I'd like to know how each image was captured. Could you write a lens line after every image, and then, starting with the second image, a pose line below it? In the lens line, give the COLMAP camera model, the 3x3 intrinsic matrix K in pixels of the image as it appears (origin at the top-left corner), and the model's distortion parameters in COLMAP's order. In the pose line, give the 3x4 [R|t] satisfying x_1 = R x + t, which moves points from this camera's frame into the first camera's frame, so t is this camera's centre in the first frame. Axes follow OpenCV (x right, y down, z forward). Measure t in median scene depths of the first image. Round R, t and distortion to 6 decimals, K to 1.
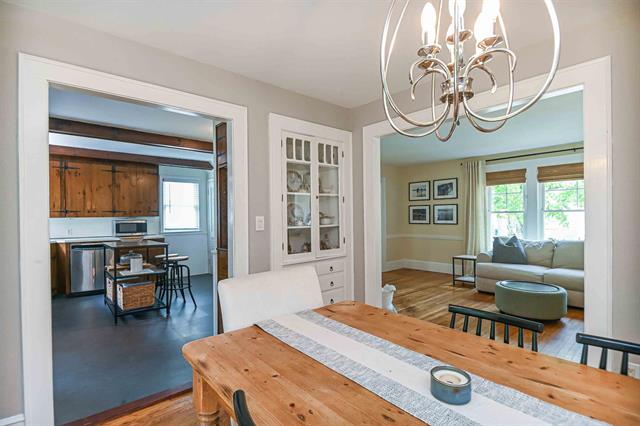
lens RADIAL K [[308.2, 0, 316.1], [0, 308.2, 218.7], [0, 0, 1]] dist [0.019619, -0.022005]
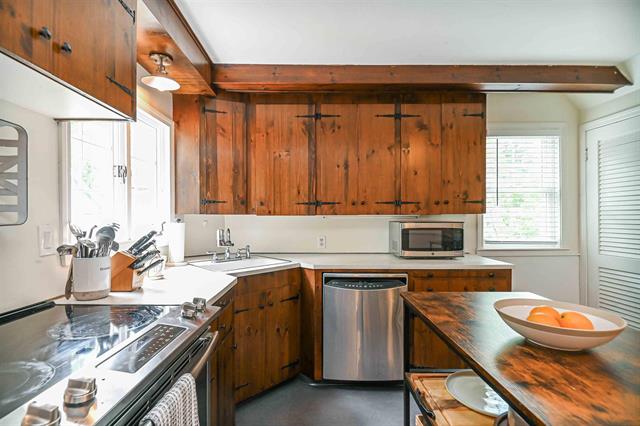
lens RADIAL K [[308.2, 0, 316.1], [0, 308.2, 218.7], [0, 0, 1]] dist [0.019619, -0.022005]
pose [[0.766313, 0.009183, -0.642402, -0.436767], [-0.007966, 0.999957, 0.004791, -0.000412], [0.642418, 0.001446, 0.766353, 0.550737]]
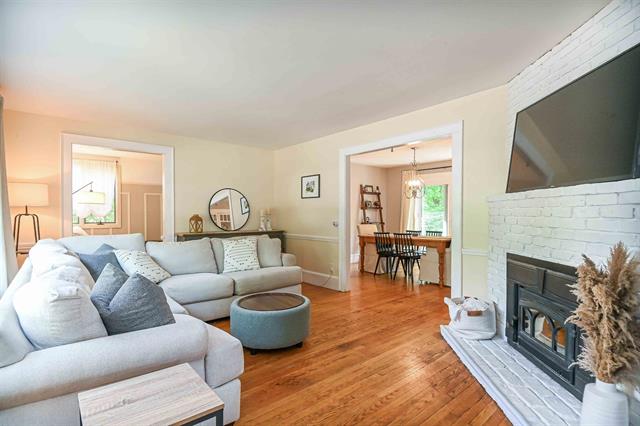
lens RADIAL K [[316.4, 0, 316.2], [0, 316.4, 217.9], [0, 0, 1]] dist [0.011854, -0.017556]
pose [[-0.999925, 0.010226, 0.006785, 0.379281], [0.010325, 0.999839, 0.014705, 0.004208], [-0.006634, 0.014774, -0.999869, 1.192850]]
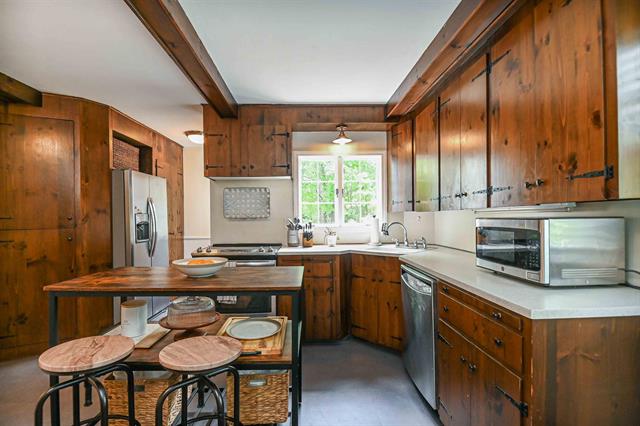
lens RADIAL K [[308.2, 0, 316.1], [0, 308.2, 218.7], [0, 0, 1]] dist [0.019619, -0.022005]
pose [[-0.624063, 0.018981, -0.781143, -0.273675], [0.013557, 0.999817, 0.013463, -0.000434], [0.781256, -0.002188, -0.624207, 1.033191]]
